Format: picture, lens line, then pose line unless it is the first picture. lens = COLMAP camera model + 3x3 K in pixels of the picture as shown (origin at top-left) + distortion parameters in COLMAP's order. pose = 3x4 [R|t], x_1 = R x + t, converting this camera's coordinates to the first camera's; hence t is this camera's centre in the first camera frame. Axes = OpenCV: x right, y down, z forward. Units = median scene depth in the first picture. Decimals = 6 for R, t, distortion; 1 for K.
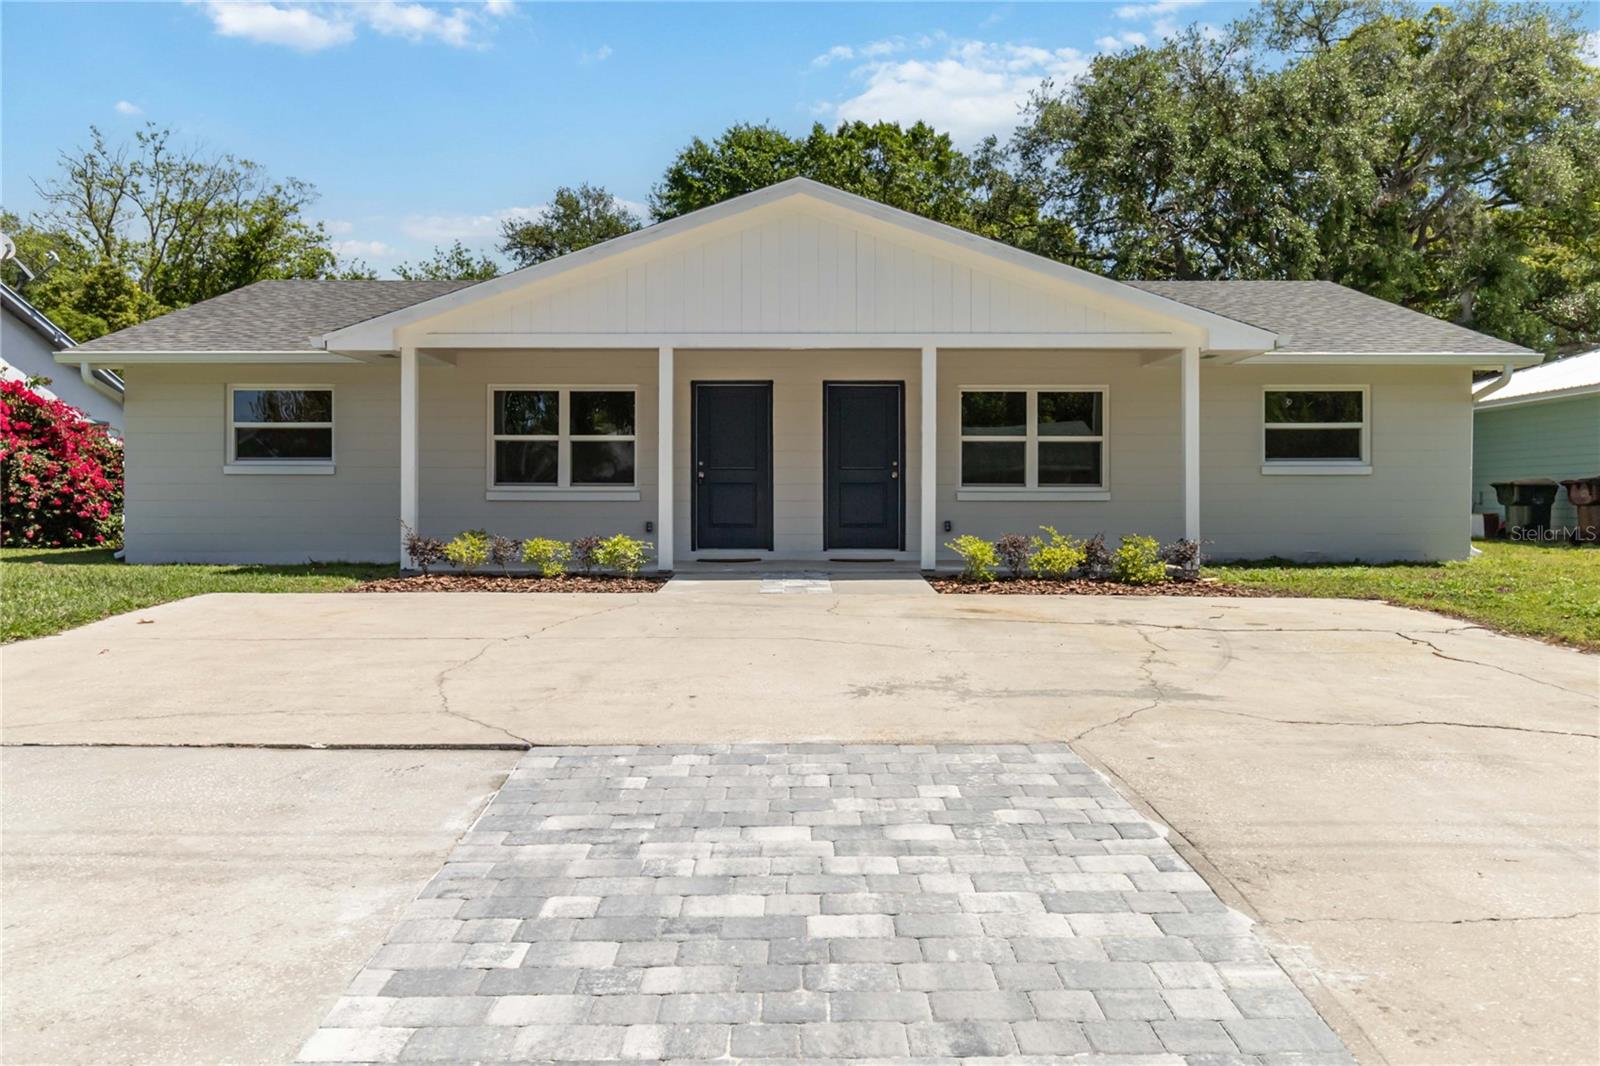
lens RADIAL K [[1279.3, 0, 804.9], [0, 1279.3, 500.7], [0, 0, 1]] dist [0.000173, -0.169080]
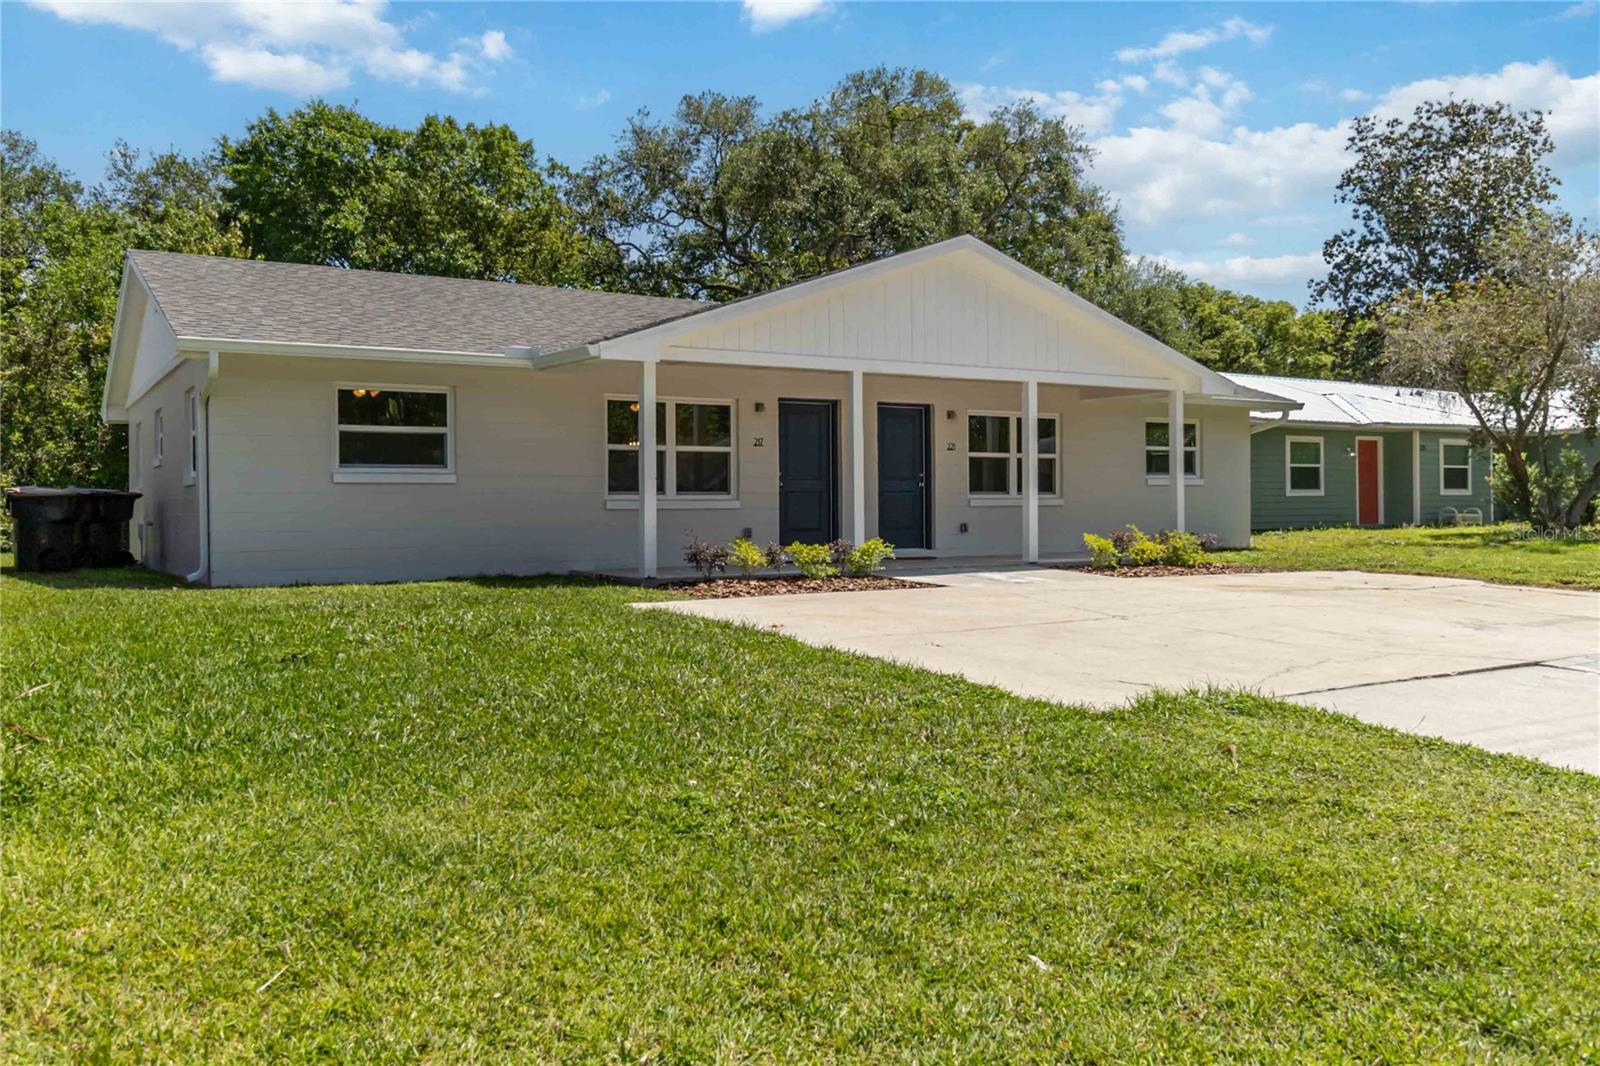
lens RADIAL K [[1279.3, 0, 804.9], [0, 1279.3, 500.7], [0, 0, 1]] dist [0.000173, -0.169080]
pose [[0.849147, -0.005662, 0.528126, -0.643624], [0.006671, 0.999978, -0.000005, -0.005617], [-0.528114, 0.003527, 0.849166, 0.062480]]
